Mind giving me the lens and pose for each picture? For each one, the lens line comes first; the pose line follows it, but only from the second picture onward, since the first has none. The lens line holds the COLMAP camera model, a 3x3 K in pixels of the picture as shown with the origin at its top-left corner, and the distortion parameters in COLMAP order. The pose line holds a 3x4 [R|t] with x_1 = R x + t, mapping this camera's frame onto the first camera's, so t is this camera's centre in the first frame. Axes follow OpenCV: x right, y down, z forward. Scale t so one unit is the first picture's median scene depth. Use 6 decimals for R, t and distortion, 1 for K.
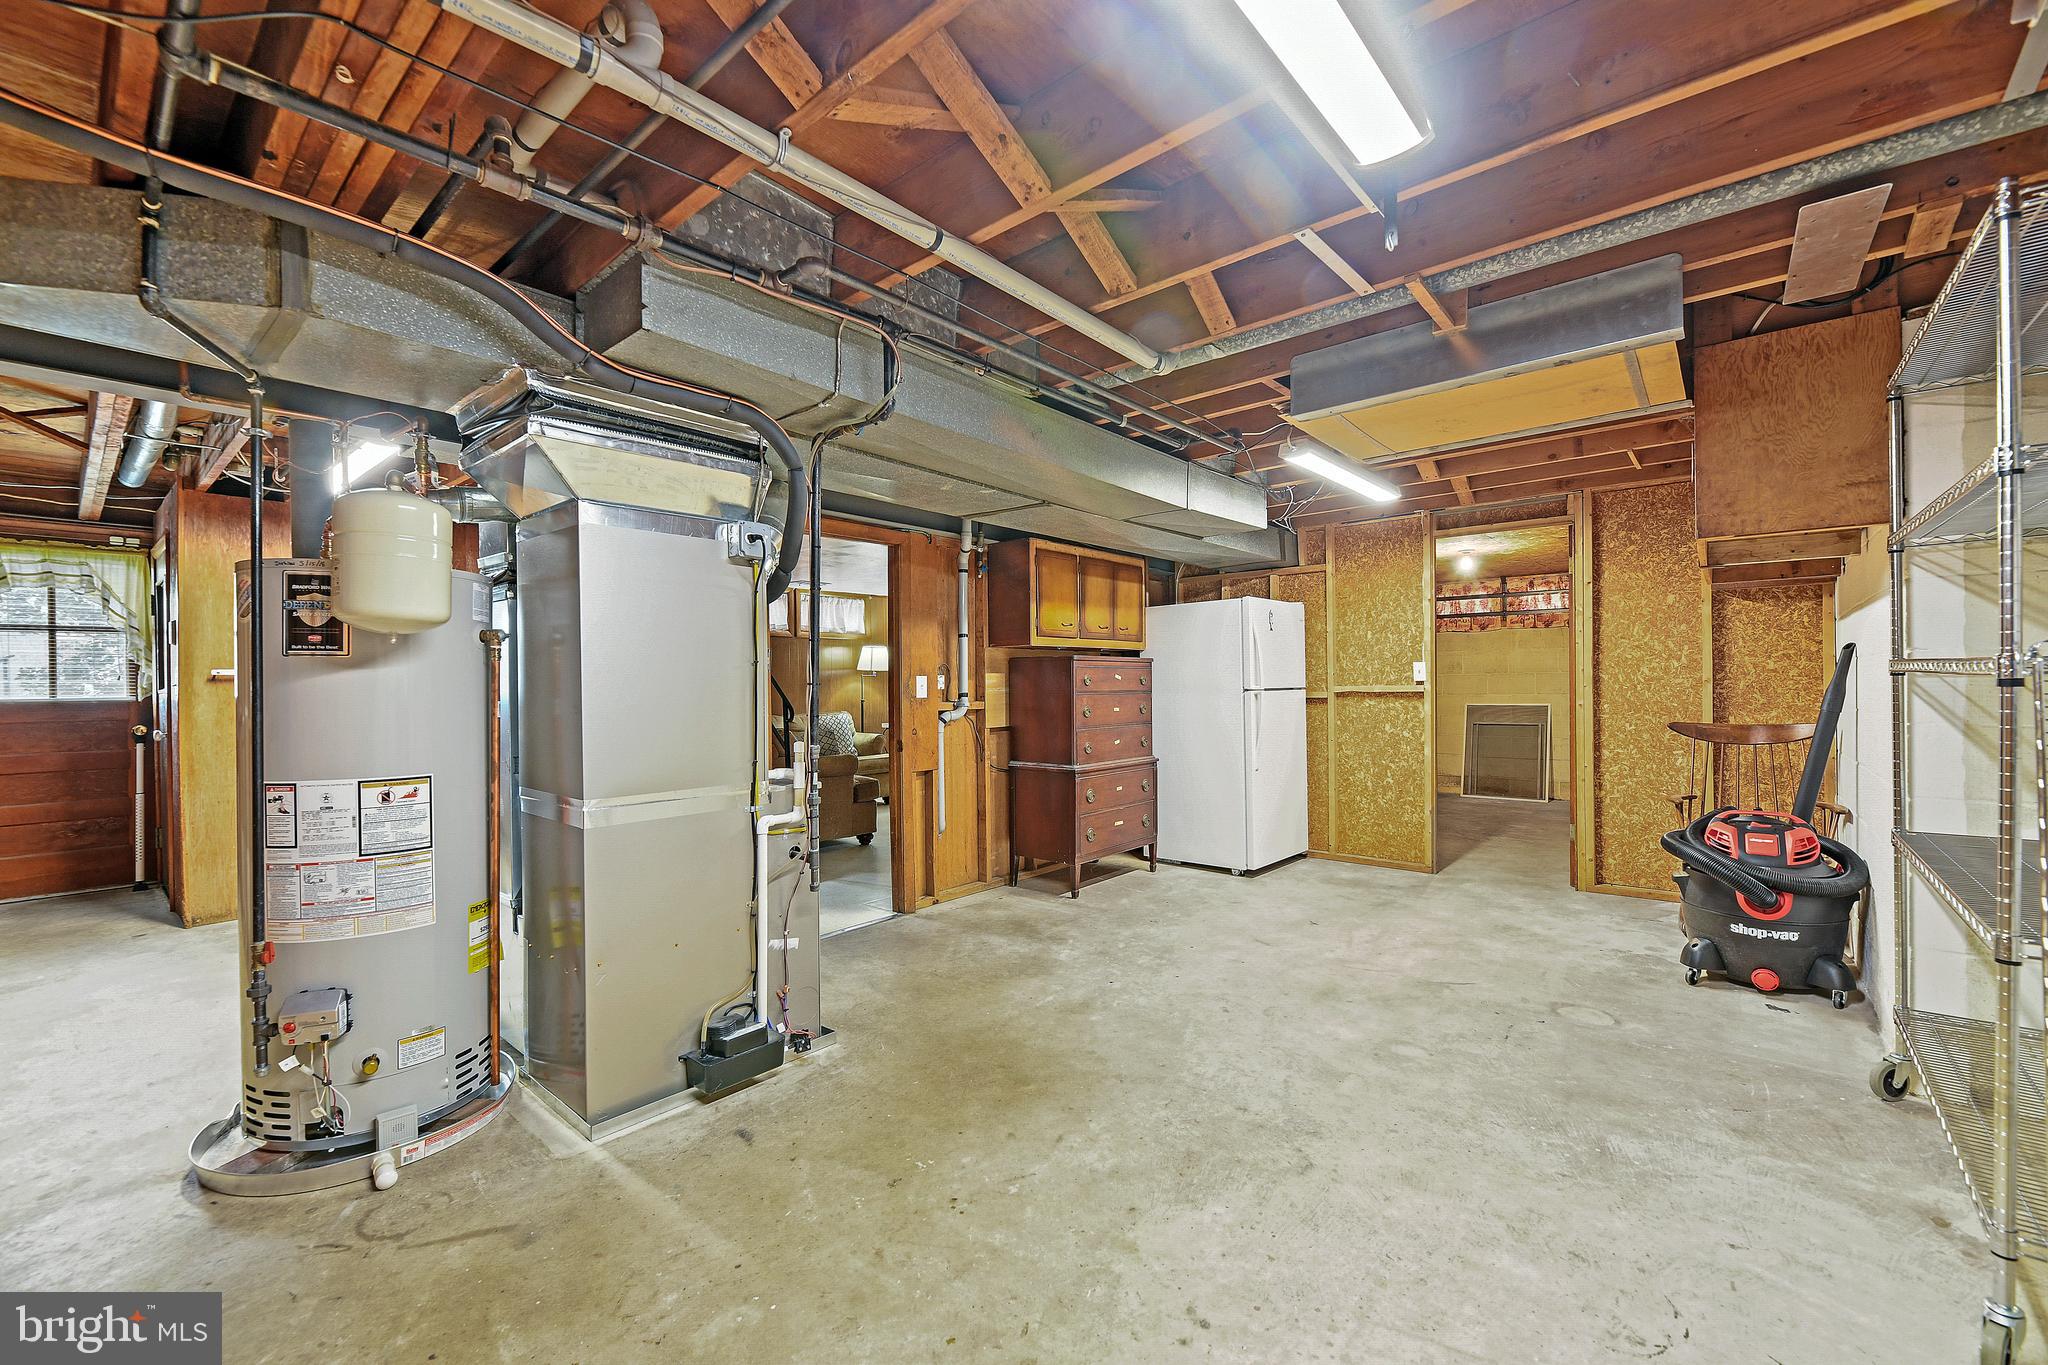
lens RADIAL K [[843.3, 0, 1017.3], [0, 843.3, 684.9], [0, 0, 1]] dist [-0.001507, -0.002969]
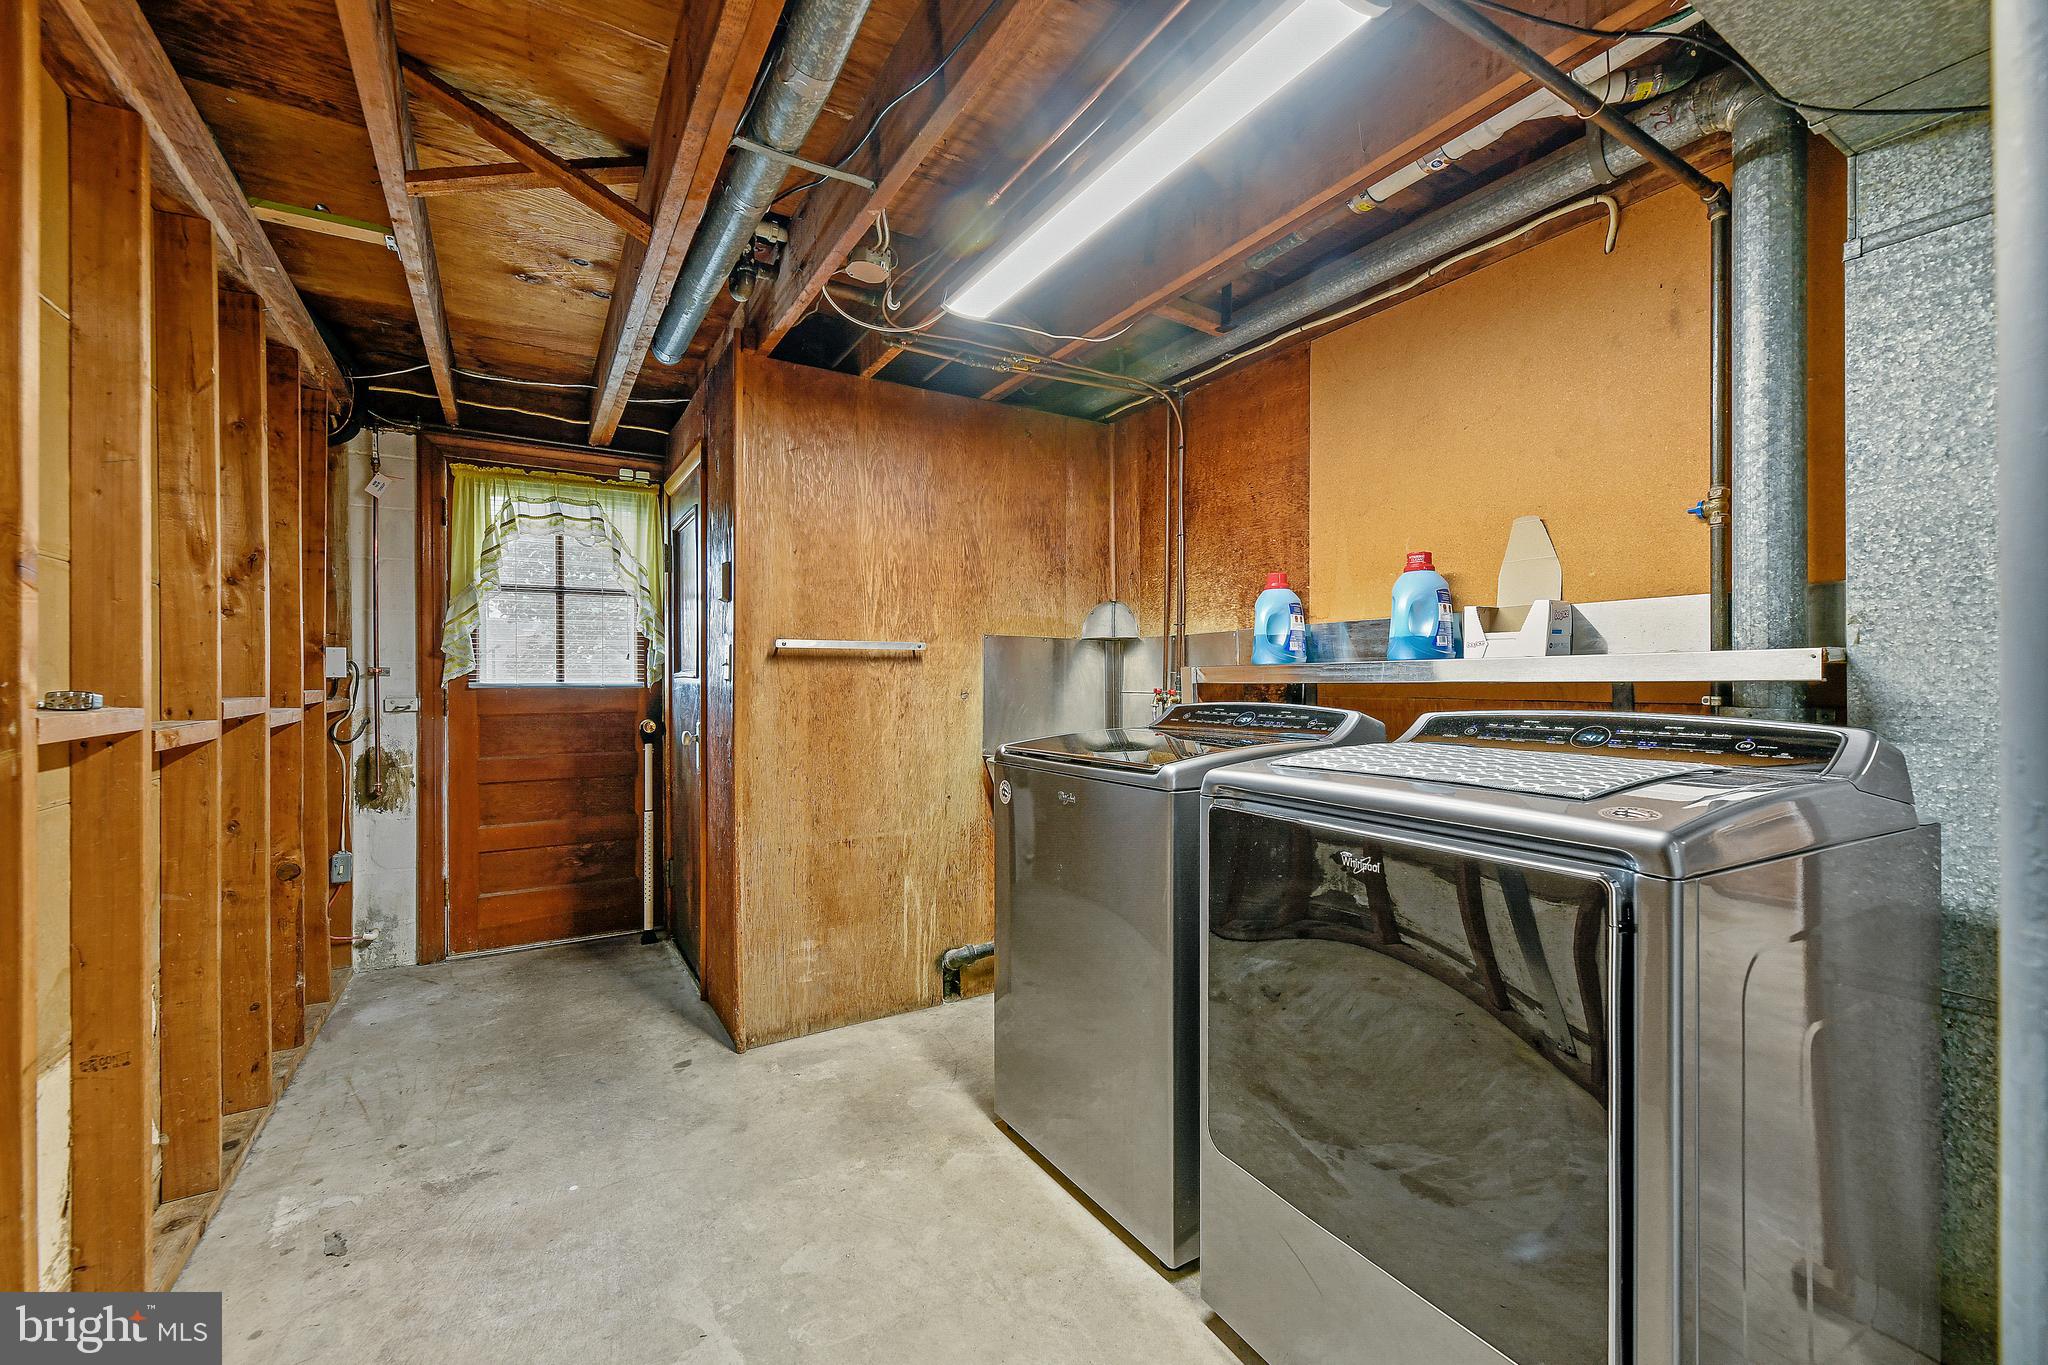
lens RADIAL K [[843.3, 0, 1034.1], [0, 843.3, 683.4], [0, 0, 1]] dist [-0.001507, -0.002969]
pose [[0.952830, 0.012873, -0.303231, -0.159404], [-0.012188, 0.999917, 0.004151, 0.002695], [0.303260, -0.000259, 0.952908, 0.125638]]
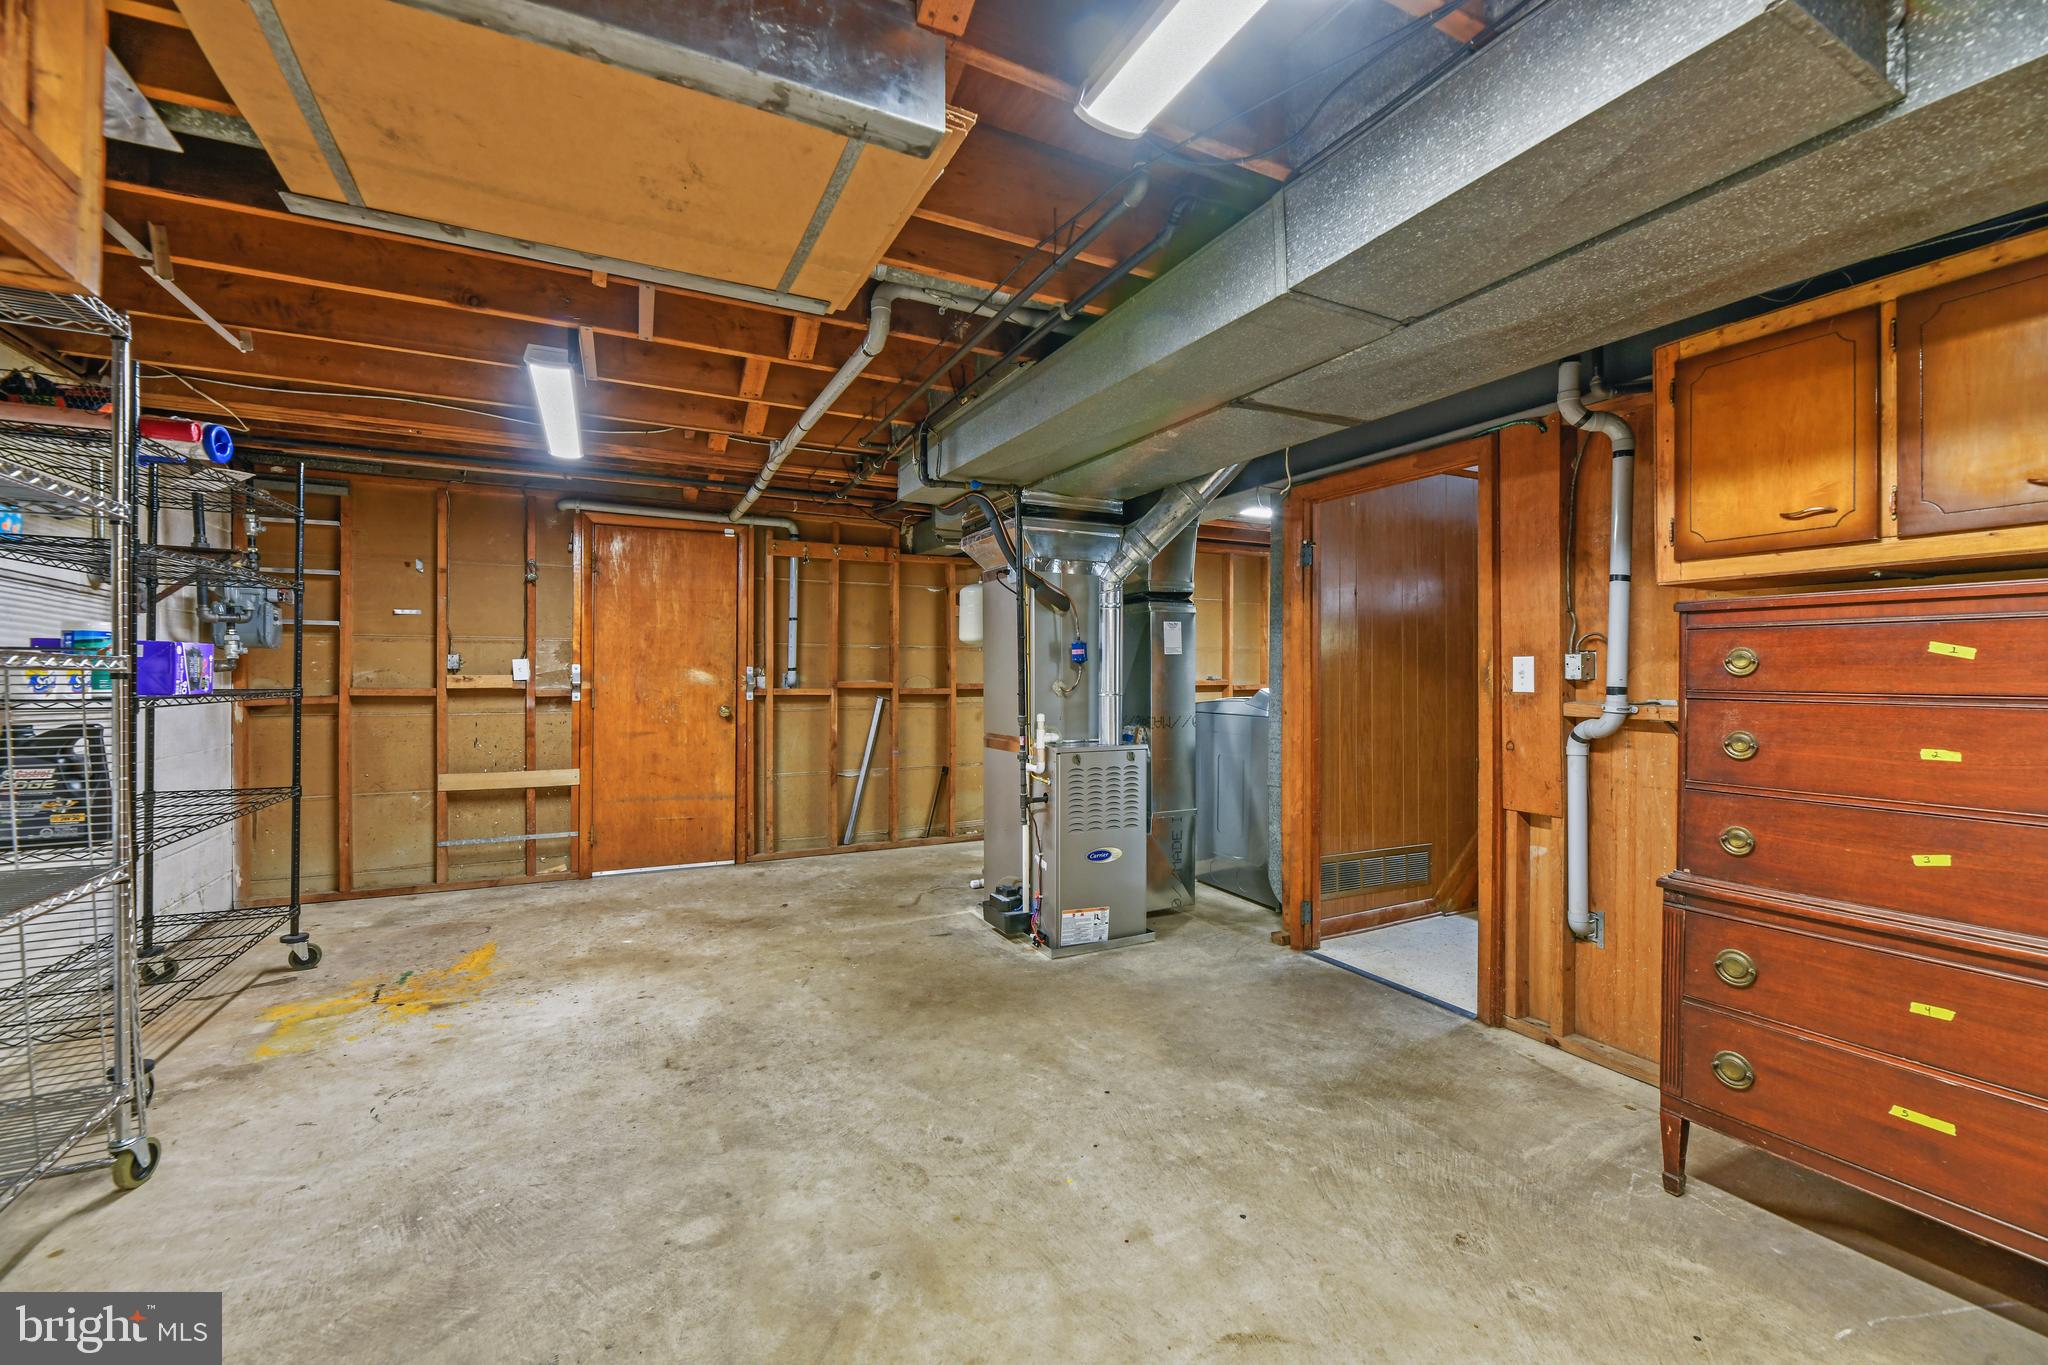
lens RADIAL K [[843.3, 0, 1024.2], [0, 843.3, 675.3], [0, 0, 1]] dist [-0.001507, -0.002969]
pose [[-0.384355, 0.012407, -0.923102, 1.265878], [0.001690, 0.999917, 0.012735, -0.010417], [0.923184, 0.003335, -0.384344, 1.940061]]
